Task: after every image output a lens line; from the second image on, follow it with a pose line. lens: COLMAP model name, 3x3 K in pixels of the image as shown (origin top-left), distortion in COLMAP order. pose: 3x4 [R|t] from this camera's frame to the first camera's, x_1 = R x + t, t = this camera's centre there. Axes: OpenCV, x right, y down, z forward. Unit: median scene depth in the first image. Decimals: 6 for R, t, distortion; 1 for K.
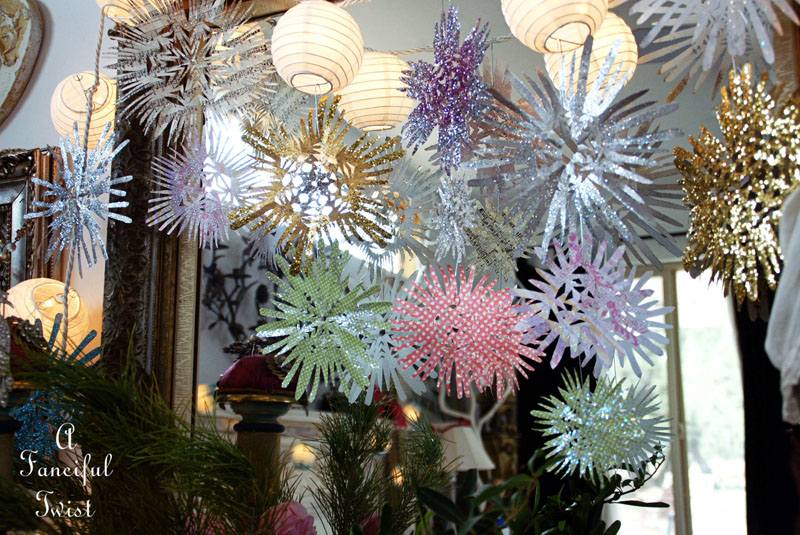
lens RADIAL K [[884.3, 0, 399.7], [0, 884.3, 278.0], [0, 0, 1]] dist [0.003096, -0.001488]
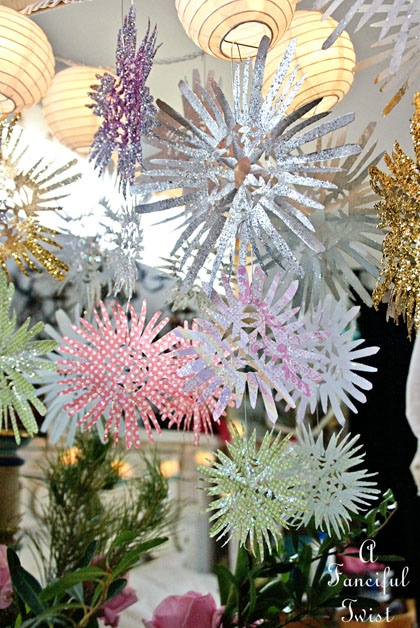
lens RADIAL K [[814.6, 0, 210.0], [0, 814.6, 314.0], [0, 0, 1]] dist [0.077670, 0.018164]
pose [[0.996864, 0.002904, -0.079077, 0.207725], [-0.001039, 0.999720, 0.023620, -0.020221], [0.079123, -0.023464, 0.996589, 0.172948]]
